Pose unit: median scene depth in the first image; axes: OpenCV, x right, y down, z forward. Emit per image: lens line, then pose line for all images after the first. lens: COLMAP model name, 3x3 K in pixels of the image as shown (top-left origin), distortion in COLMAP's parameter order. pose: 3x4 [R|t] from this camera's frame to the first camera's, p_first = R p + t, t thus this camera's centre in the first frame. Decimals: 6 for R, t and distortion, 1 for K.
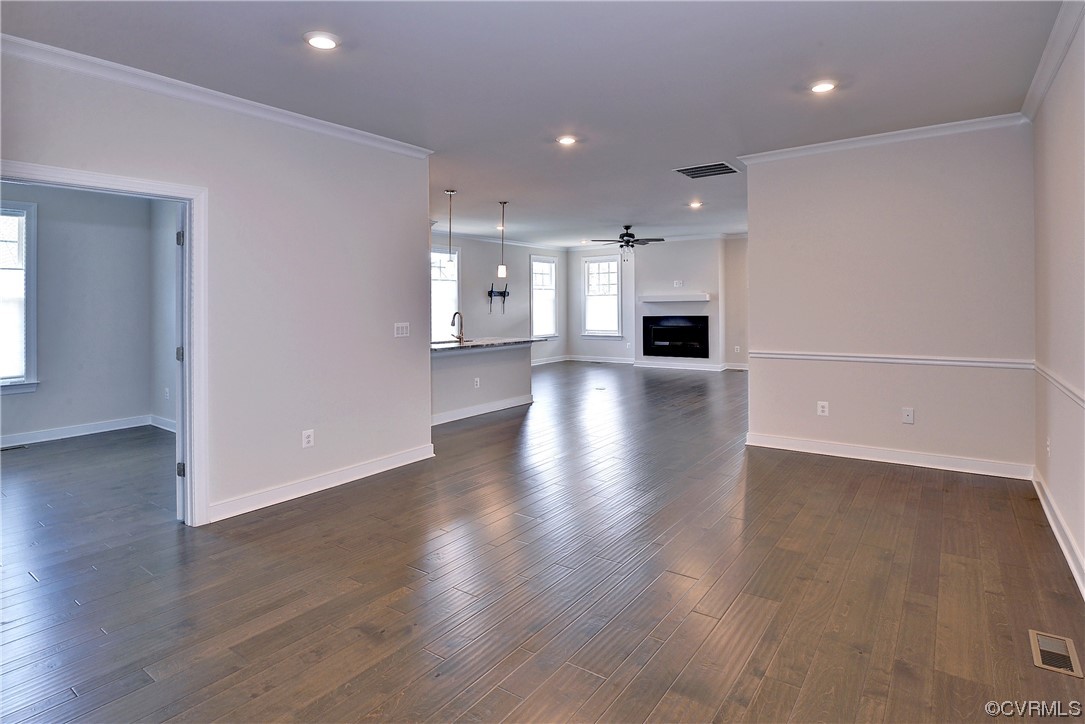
lens RADIAL K [[556.2, 0, 541.2], [0, 556.2, 308.8], [0, 0, 1]] dist [0.016305, -0.002236]
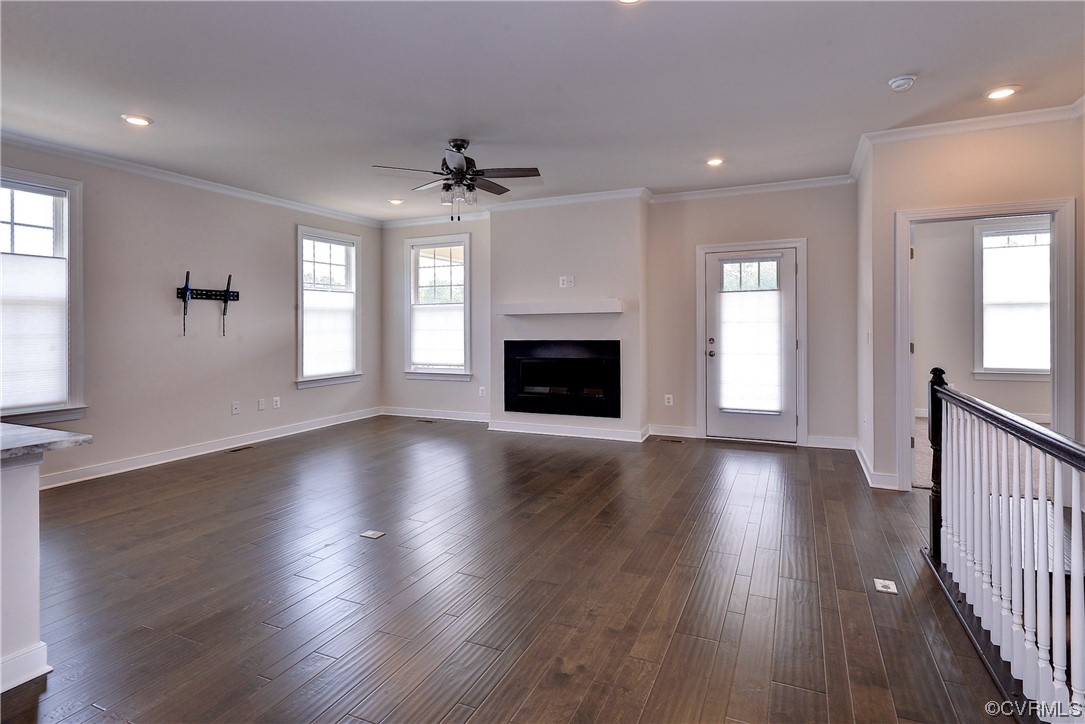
lens RADIAL K [[556.2, 0, 541.2], [0, 556.2, 308.8], [0, 0, 1]] dist [0.016305, -0.002236]
pose [[0.978812, 0.011309, 0.204447, 0.104746], [-0.004121, 0.999359, -0.035548, 0.001405], [-0.204718, 0.033952, 0.978232, 0.447579]]
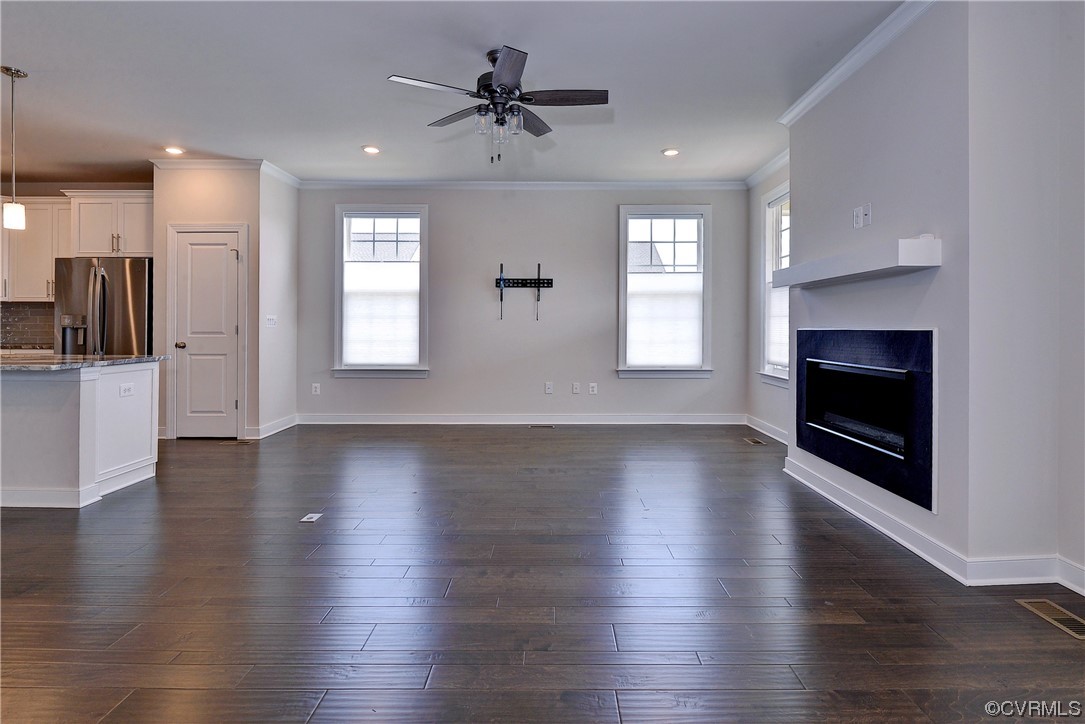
lens RADIAL K [[548.7, 0, 545.0], [0, 548.7, 323.8], [0, 0, 1]] dist [-0.004637, -0.003105]
pose [[0.593203, 0.012652, -0.804953, 0.359929], [-0.013441, 0.999893, 0.005811, 0.009418], [0.804941, 0.007372, 0.593310, 0.675726]]
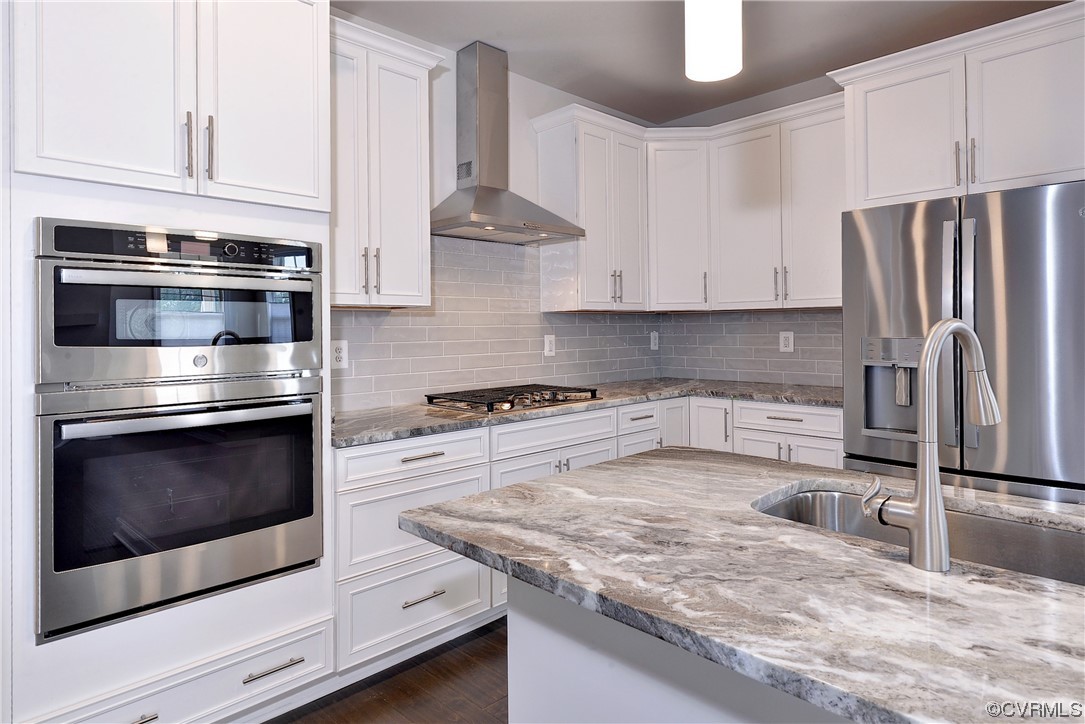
lens RADIAL K [[618.9, 0, 539.7], [0, 618.9, 323.8], [0, 0, 1]] dist [-0.000162, 0.000389]
pose [[-0.167324, 0.009720, -0.985854, 0.008870], [0.008426, 0.999929, 0.008428, 0.002080], [0.985866, -0.006897, -0.167394, 0.545224]]
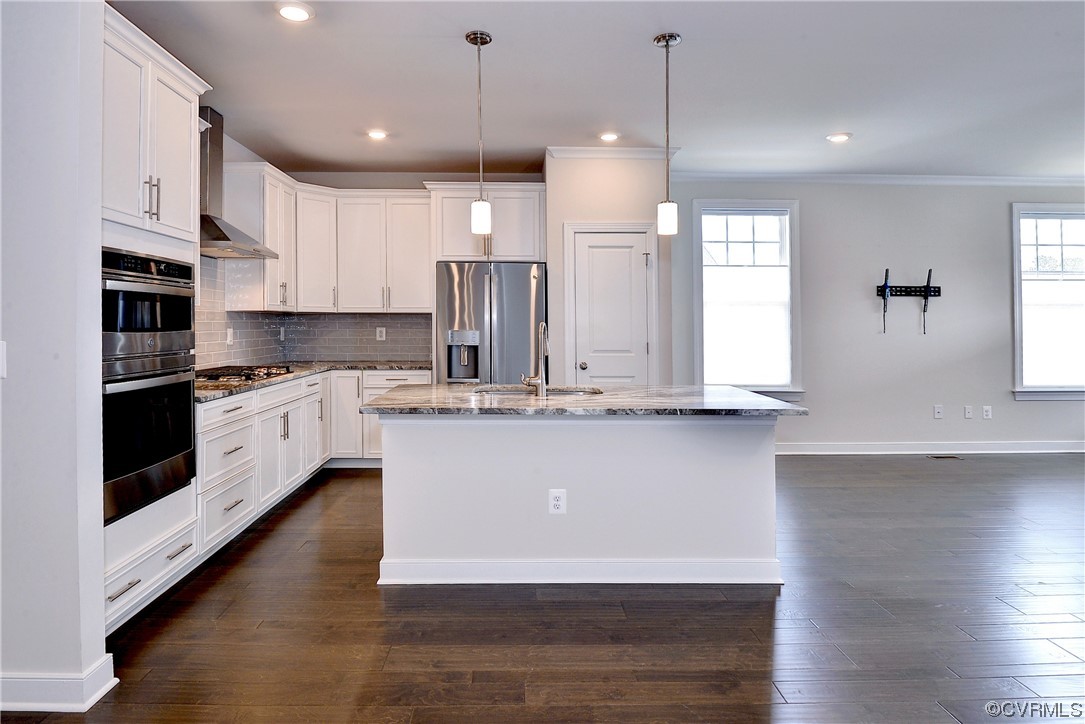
lens RADIAL K [[592.4, 0, 509.0], [0, 592.4, 321.9], [0, 0, 1]] dist [-0.032340, -0.001802]
pose [[0.590657, 0.012381, -0.806828, 0.120023], [-0.014020, 0.999889, 0.005080, 0.001291], [0.806801, 0.008311, 0.590765, 0.418179]]
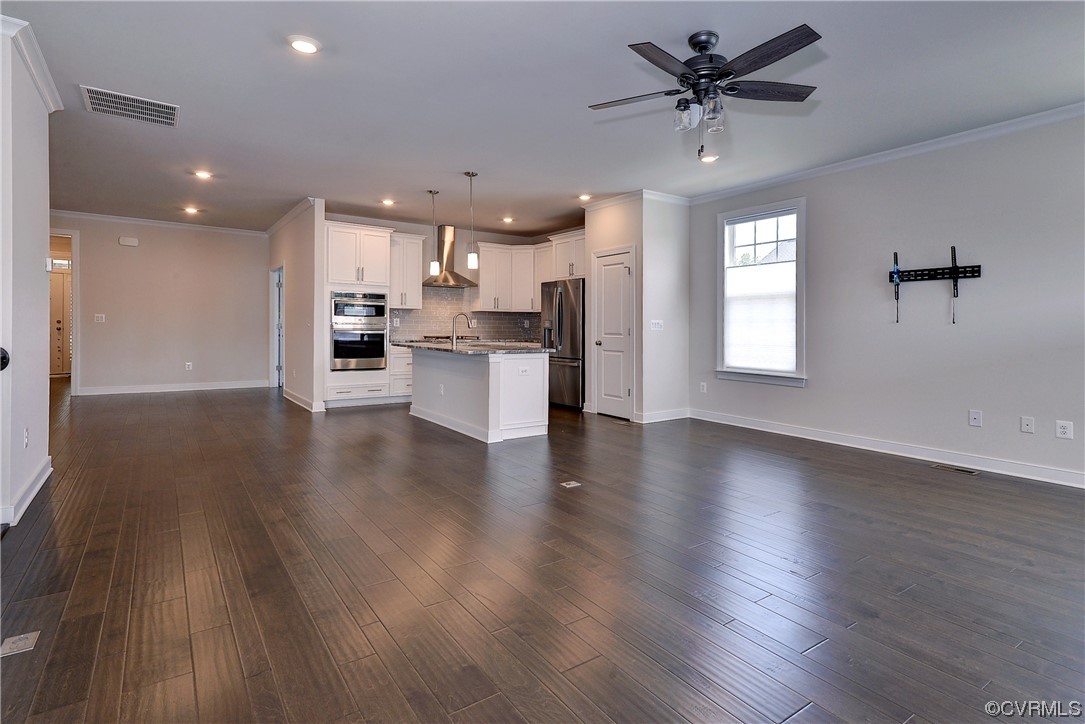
lens RADIAL K [[533.2, 0, 546.2], [0, 533.2, 325.6], [0, 0, 1]] dist [0.045313, -0.000531]
pose [[-0.312050, 0.008600, -0.950027, 0.386516], [-0.009514, 0.999881, 0.012176, 0.008547], [0.950018, 0.012839, -0.311931, 0.829125]]
